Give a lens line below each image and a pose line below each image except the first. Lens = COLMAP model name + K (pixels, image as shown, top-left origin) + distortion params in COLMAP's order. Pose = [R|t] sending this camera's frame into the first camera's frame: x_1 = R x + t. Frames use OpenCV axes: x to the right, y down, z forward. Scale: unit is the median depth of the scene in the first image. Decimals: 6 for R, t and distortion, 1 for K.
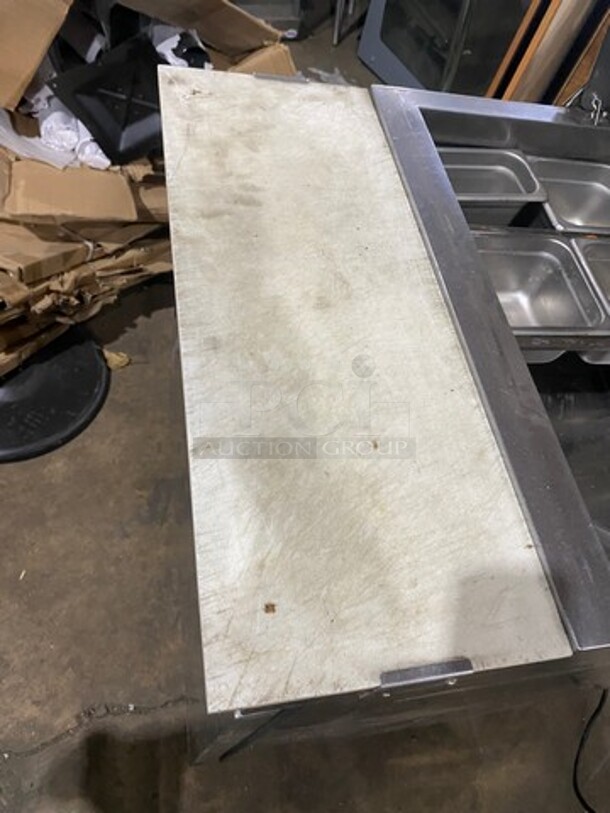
lens RADIAL K [[625.1, 0, 305.0], [0, 625.1, 406.5], [0, 0, 1]] dist [0.000266, -0.005467]
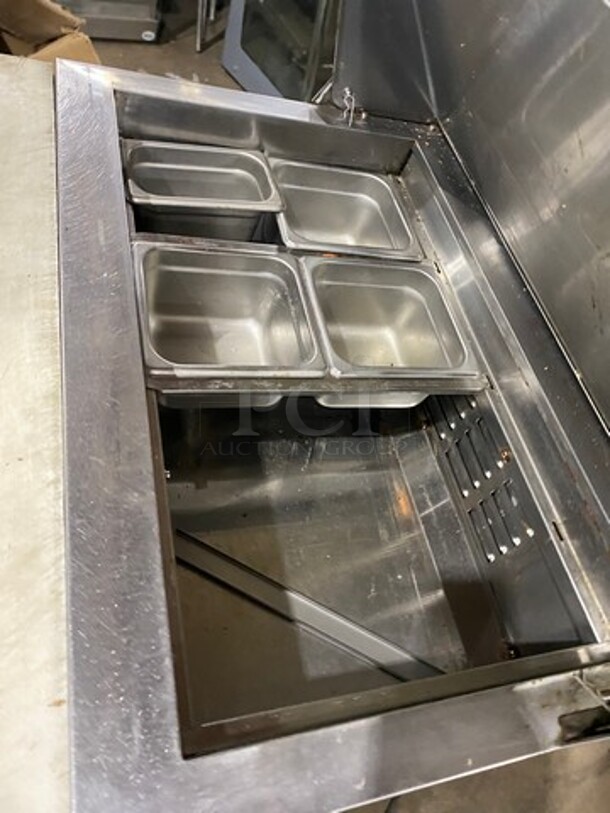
lens RADIAL K [[625.1, 0, 305.0], [0, 625.1, 406.5], [0, 0, 1]] dist [0.000266, -0.005467]
pose [[0.994009, 0.006953, 0.109072, 0.316542], [-0.003771, 0.999562, -0.029358, -0.043513], [-0.109229, 0.028771, 0.993600, 0.171185]]
